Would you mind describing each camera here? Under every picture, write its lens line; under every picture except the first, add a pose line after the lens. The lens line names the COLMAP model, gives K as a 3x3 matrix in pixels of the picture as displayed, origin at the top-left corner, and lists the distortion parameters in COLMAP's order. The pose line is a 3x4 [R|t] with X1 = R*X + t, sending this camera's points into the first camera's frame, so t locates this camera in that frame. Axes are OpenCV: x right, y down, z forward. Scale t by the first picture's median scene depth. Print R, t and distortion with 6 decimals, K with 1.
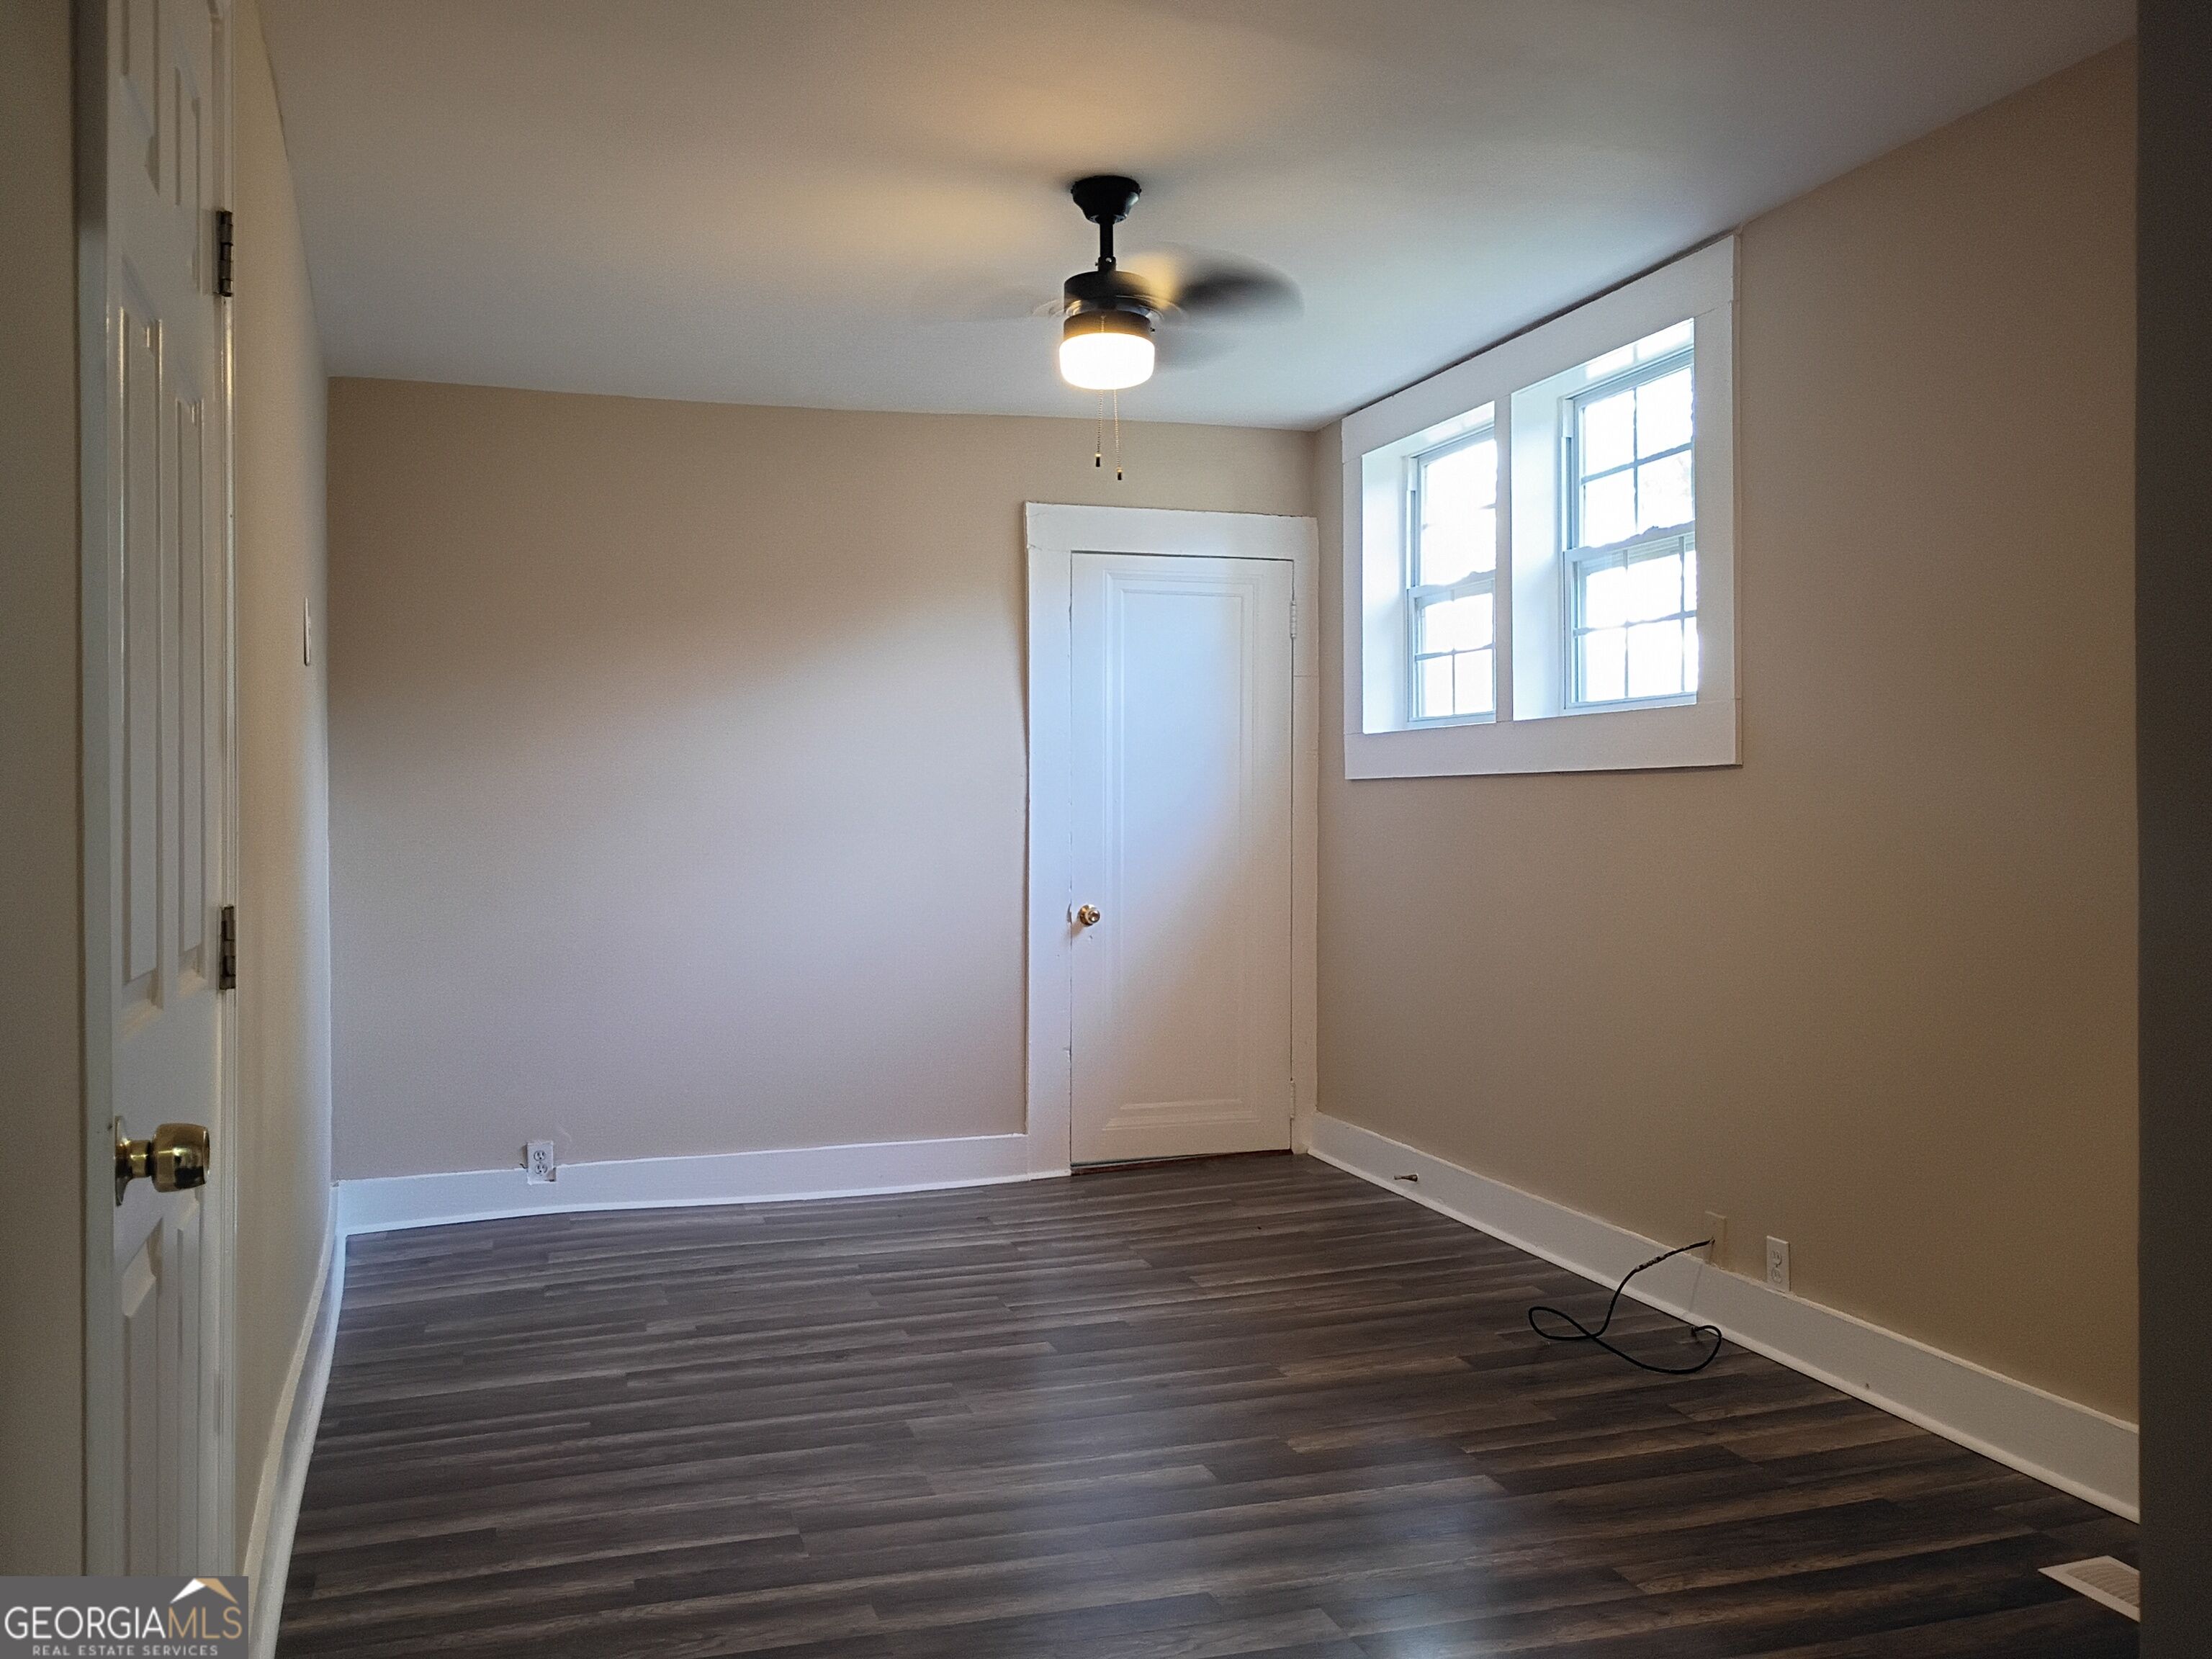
lens RADIAL K [[1867.1, 0, 1106.0], [0, 1867.1, 829.5], [0, 0, 1]] dist [0.089117, 0.000276]
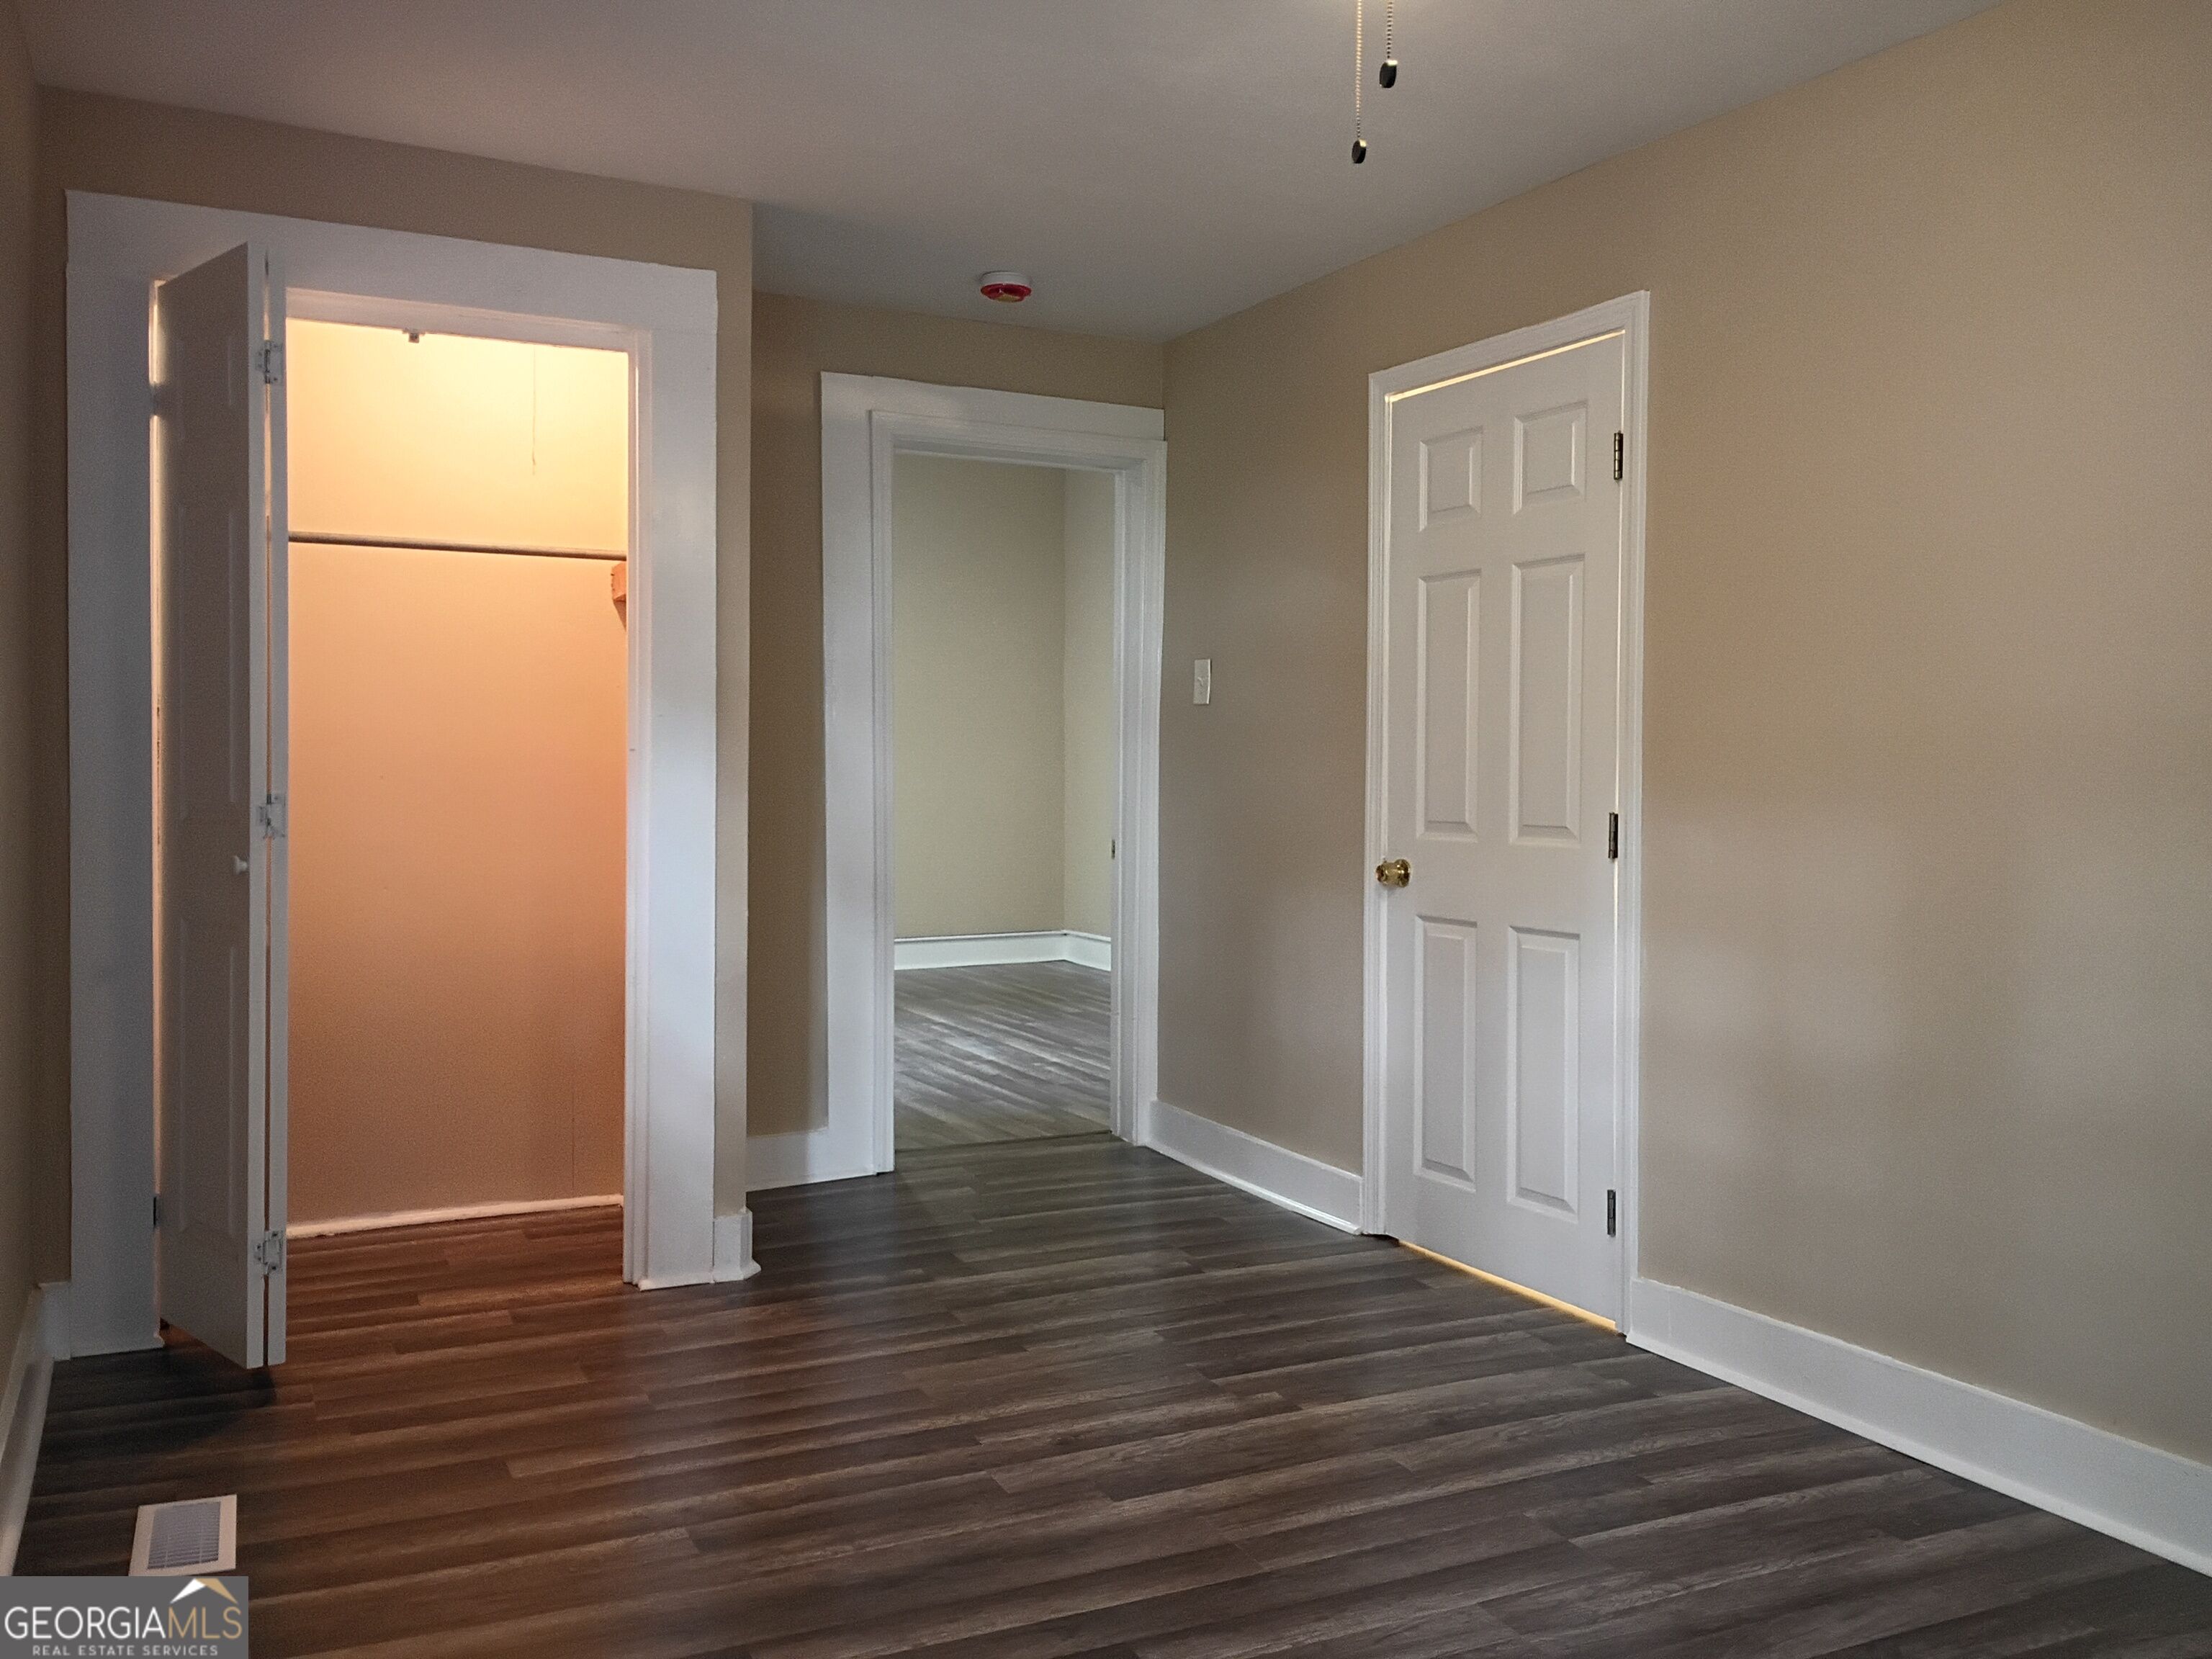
lens RADIAL K [[1867.1, 0, 1106.0], [0, 1867.1, 829.5], [0, 0, 1]] dist [0.089117, 0.000276]
pose [[-0.989841, 0.000083, -0.142175, 0.196178], [-0.006041, 0.999072, 0.042638, -0.011618], [0.142047, 0.043064, -0.988923, 1.914262]]
